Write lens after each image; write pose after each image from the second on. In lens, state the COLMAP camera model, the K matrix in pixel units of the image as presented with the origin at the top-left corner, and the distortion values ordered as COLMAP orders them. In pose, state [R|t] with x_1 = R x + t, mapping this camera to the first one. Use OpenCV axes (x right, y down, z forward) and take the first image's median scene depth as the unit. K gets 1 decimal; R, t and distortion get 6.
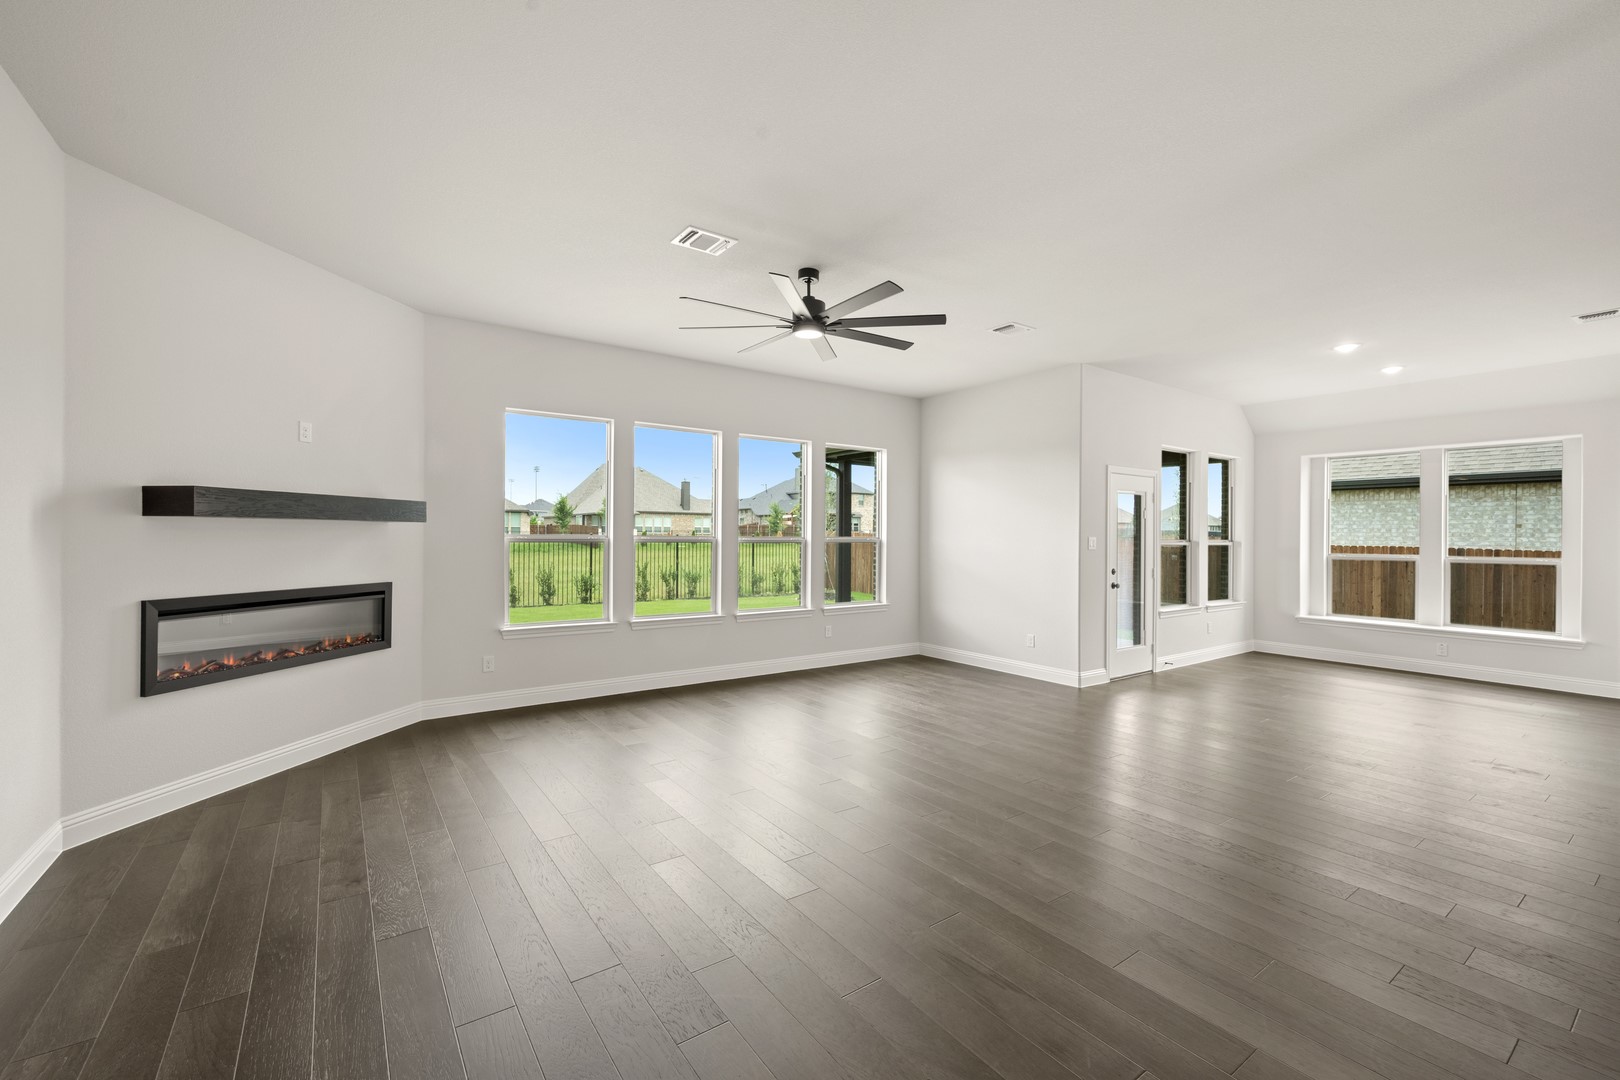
lens RADIAL K [[669.3, 0, 827.2], [0, 669.3, 535.0], [0, 0, 1]] dist [0.004188, 0.000209]
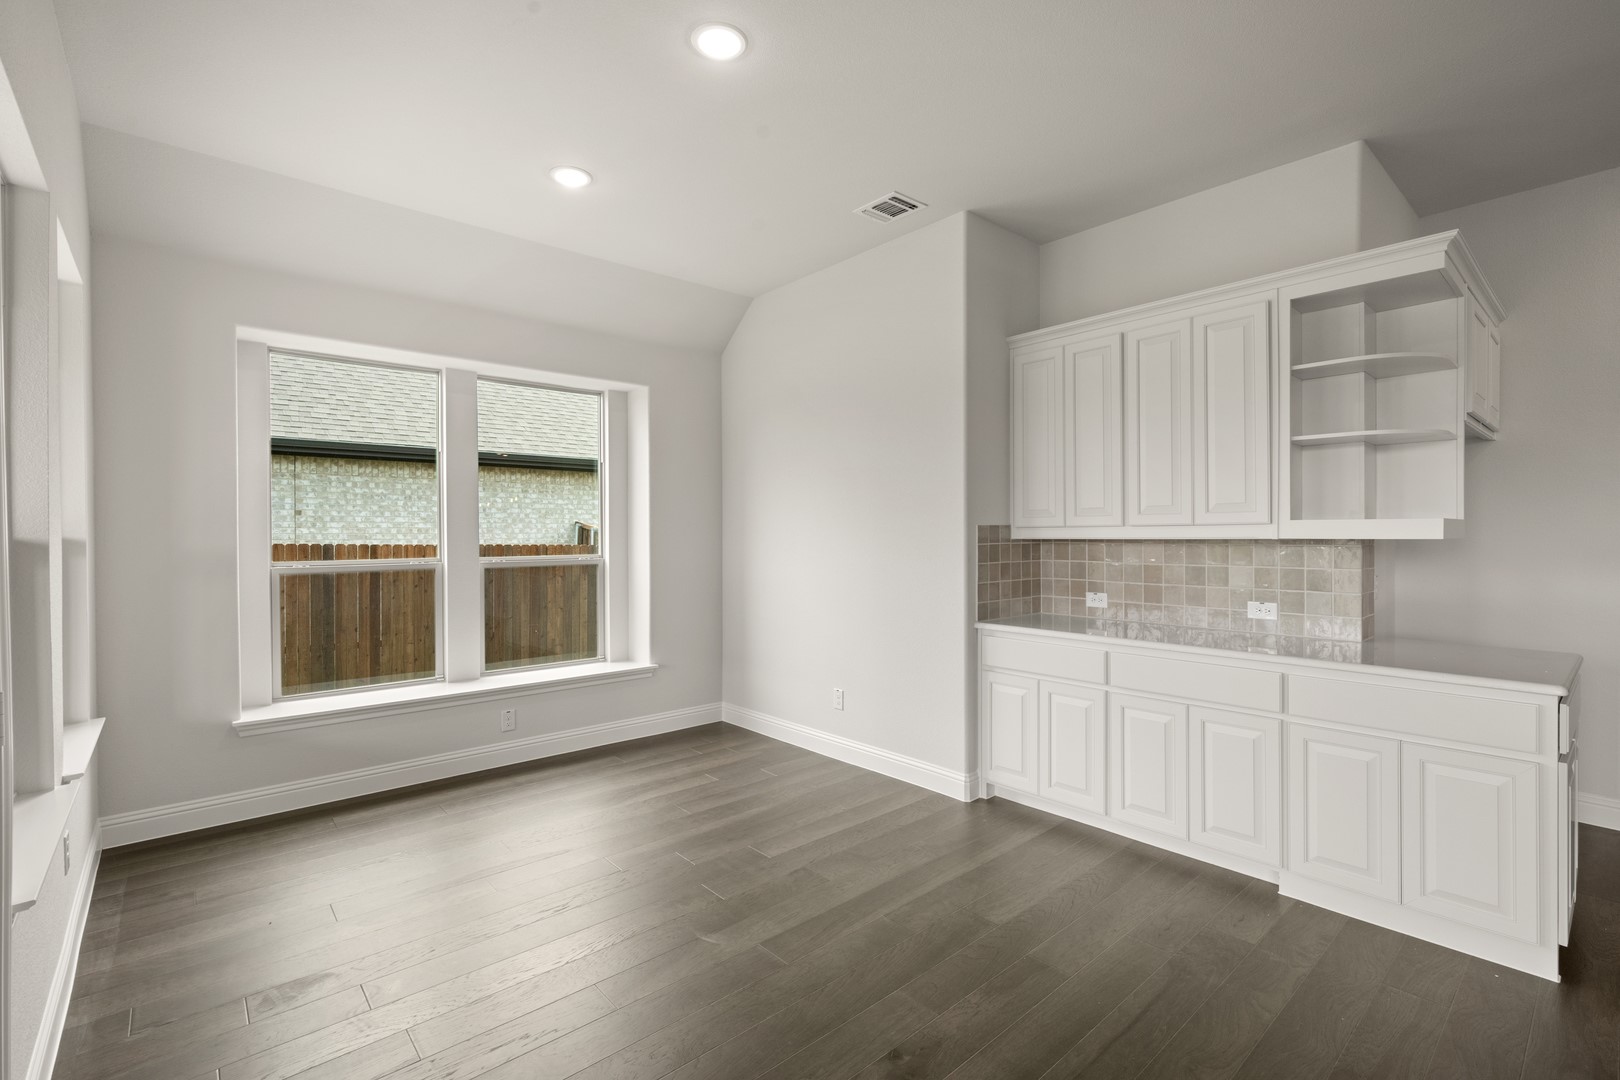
lens RADIAL K [[727.1, 0, 803.8], [0, 727.1, 530.5], [0, 0, 1]] dist [0.003783, 0.000009]
pose [[-0.081400, -0.004719, 0.996670, 0.178814], [0.002266, 0.999985, 0.004920, 0.003691], [-0.996679, 0.002659, -0.081388, 0.513613]]
